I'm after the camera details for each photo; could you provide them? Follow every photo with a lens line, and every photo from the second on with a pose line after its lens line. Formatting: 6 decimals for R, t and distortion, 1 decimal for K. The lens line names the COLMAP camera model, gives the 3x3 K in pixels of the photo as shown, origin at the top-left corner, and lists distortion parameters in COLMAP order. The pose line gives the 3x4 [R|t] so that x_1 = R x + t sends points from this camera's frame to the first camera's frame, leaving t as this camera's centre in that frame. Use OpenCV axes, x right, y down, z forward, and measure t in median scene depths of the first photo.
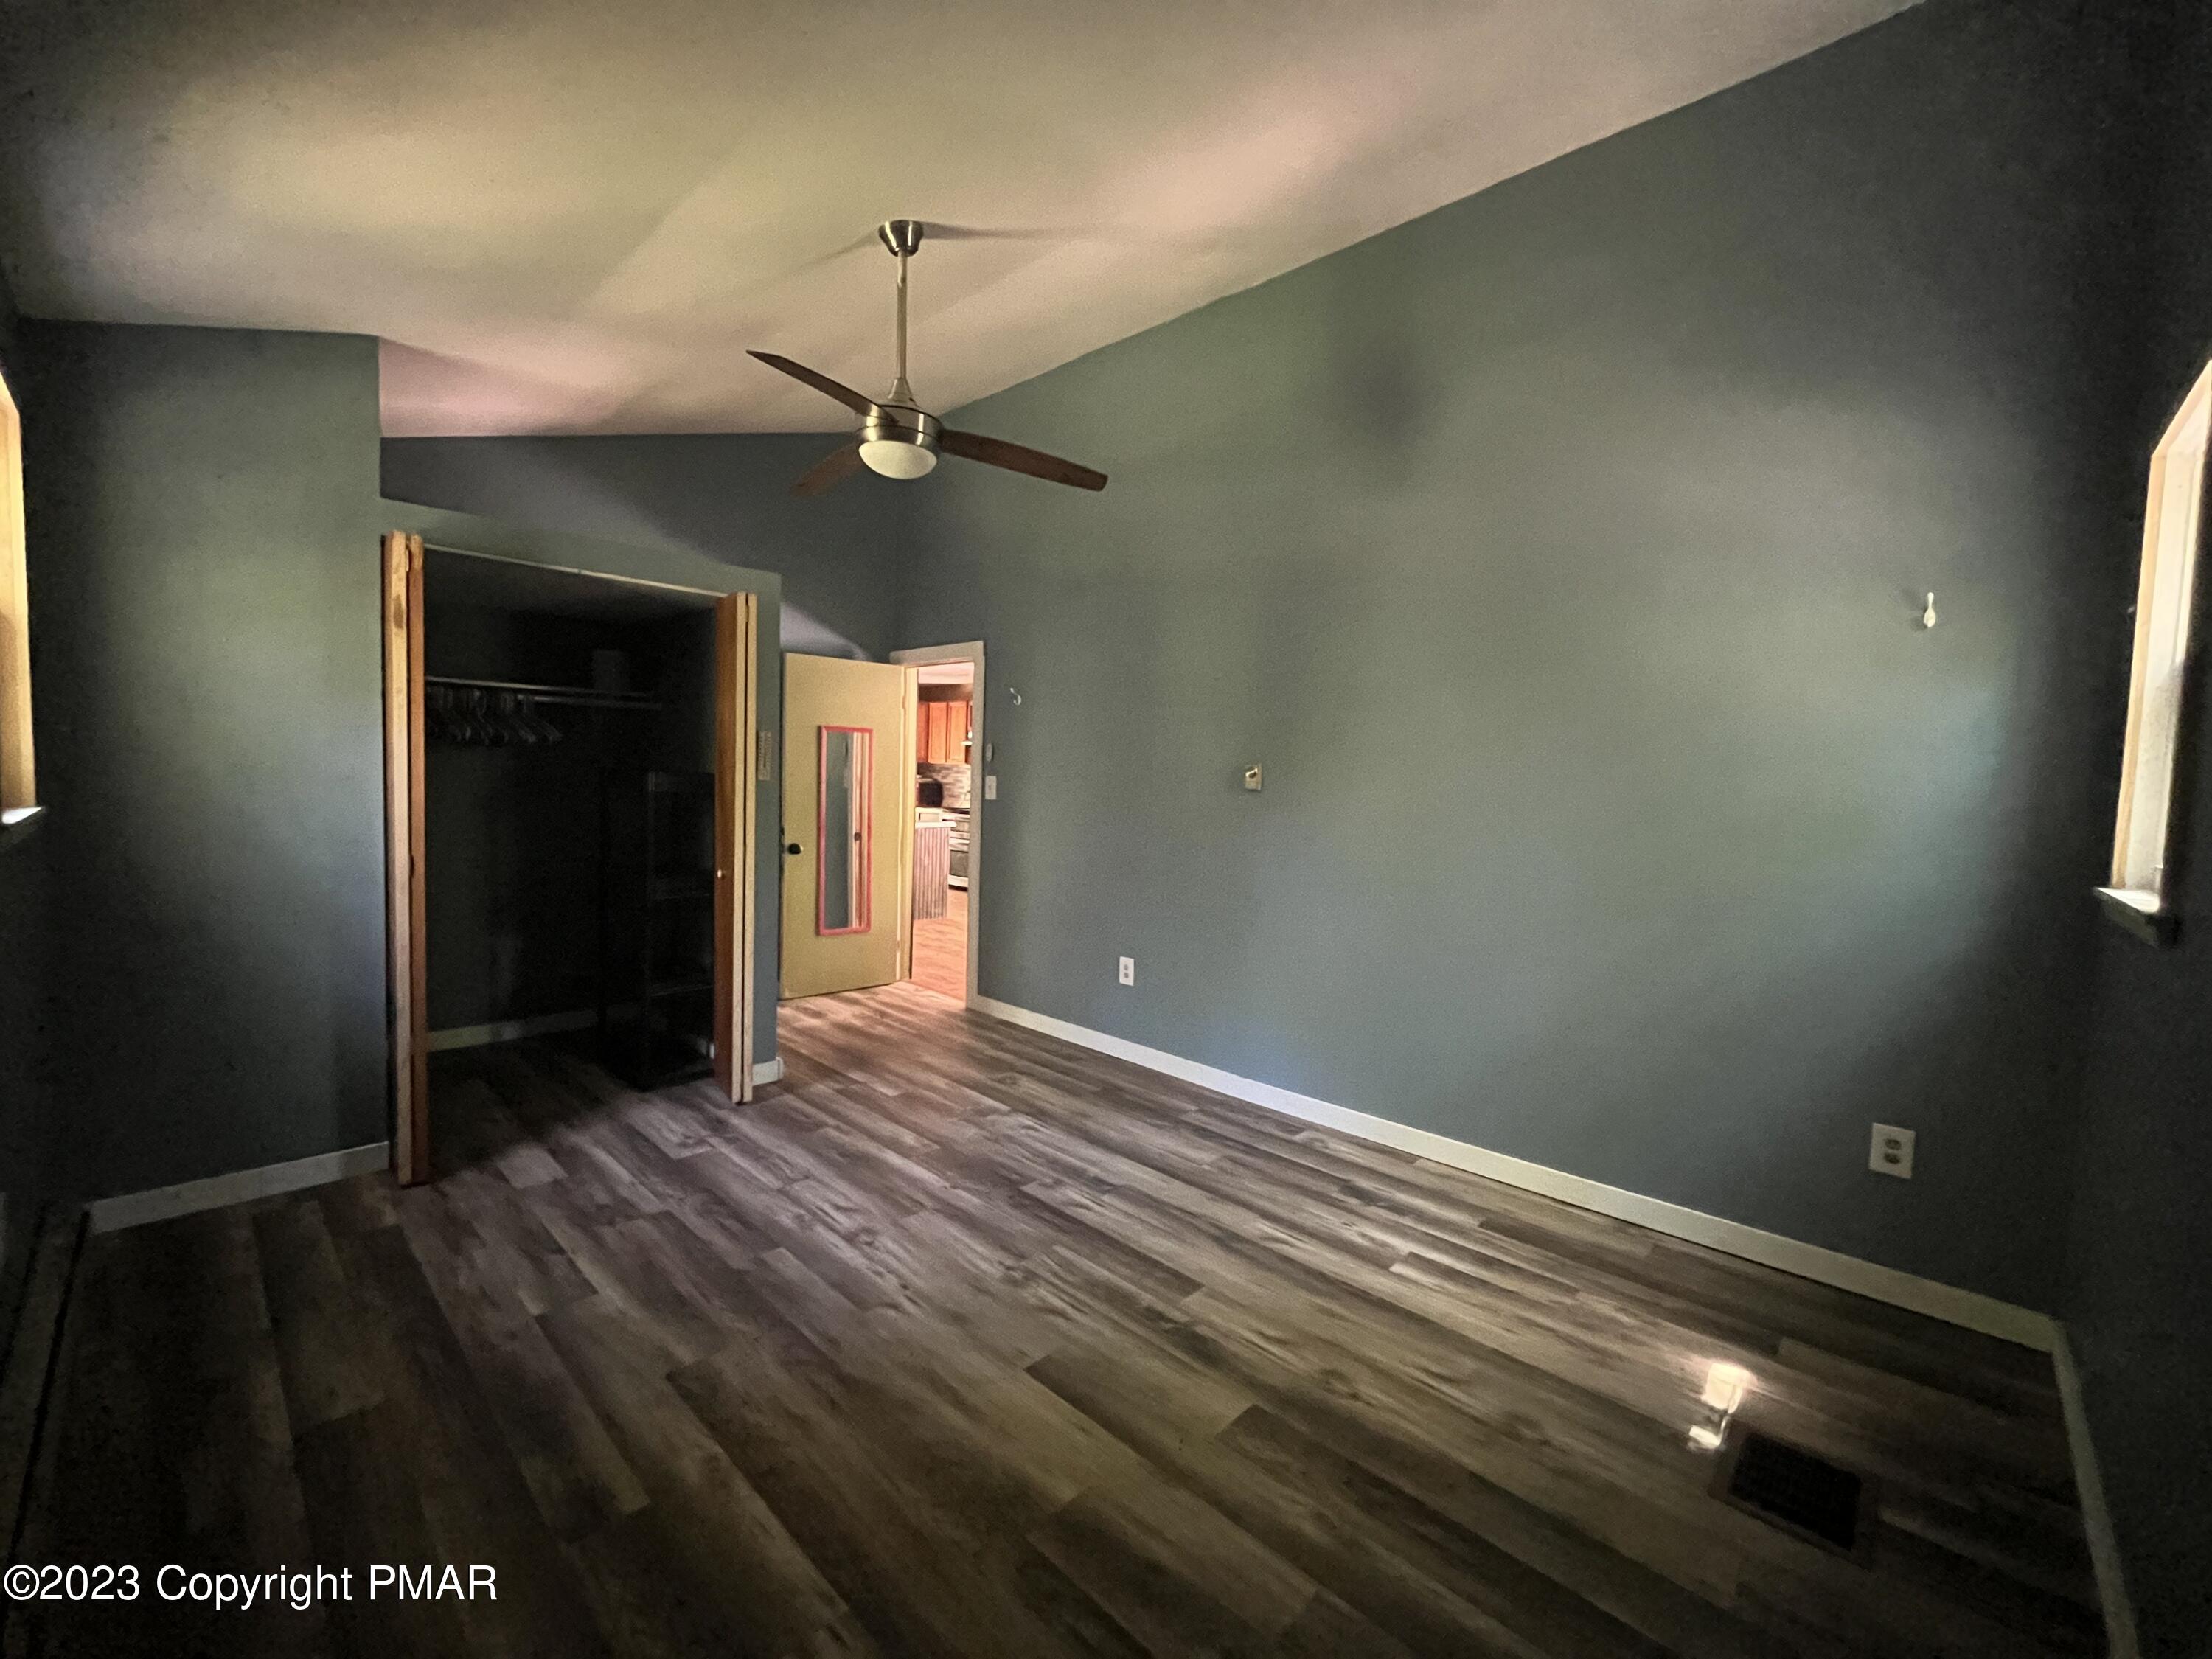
lens RADIAL K [[890.4, 0, 1097.6], [0, 890.4, 828.8], [0, 0, 1]] dist [-0.000383, -0.000519]
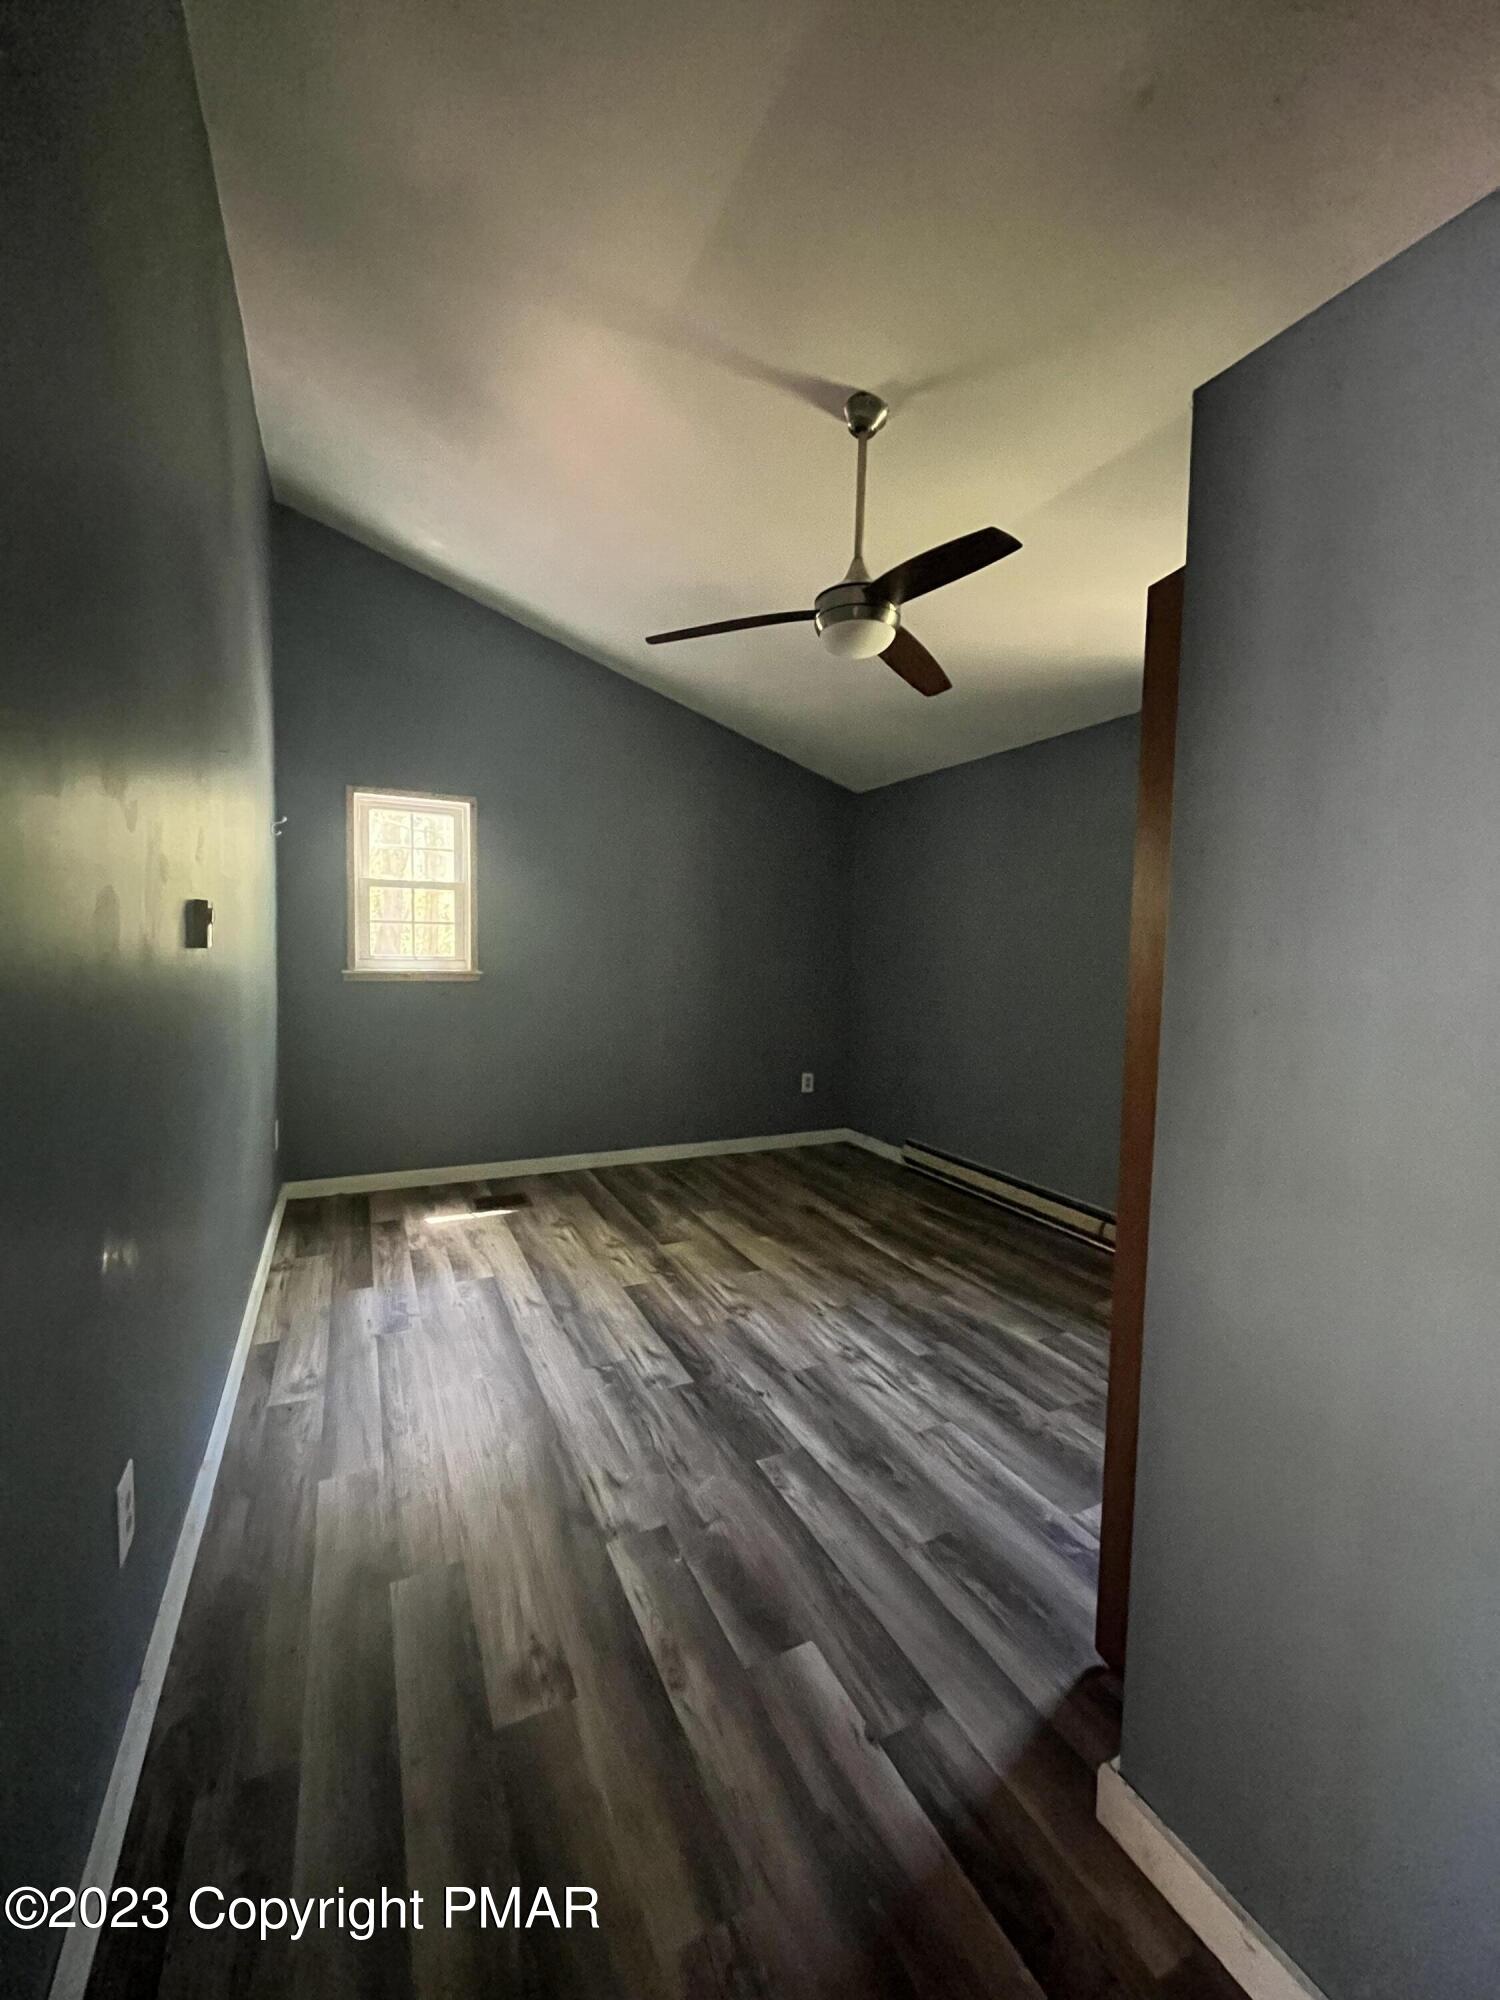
lens RADIAL K [[805.0, 0, 750.0], [0, 805.0, 1000.0], [0, 0, 1]] dist [-0.000383, -0.000519]
pose [[-0.937469, -0.078667, 0.339064, -0.458033], [-0.035374, 0.990614, 0.132031, -0.131655], [-0.346268, 0.111781, -0.931452, 1.969196]]
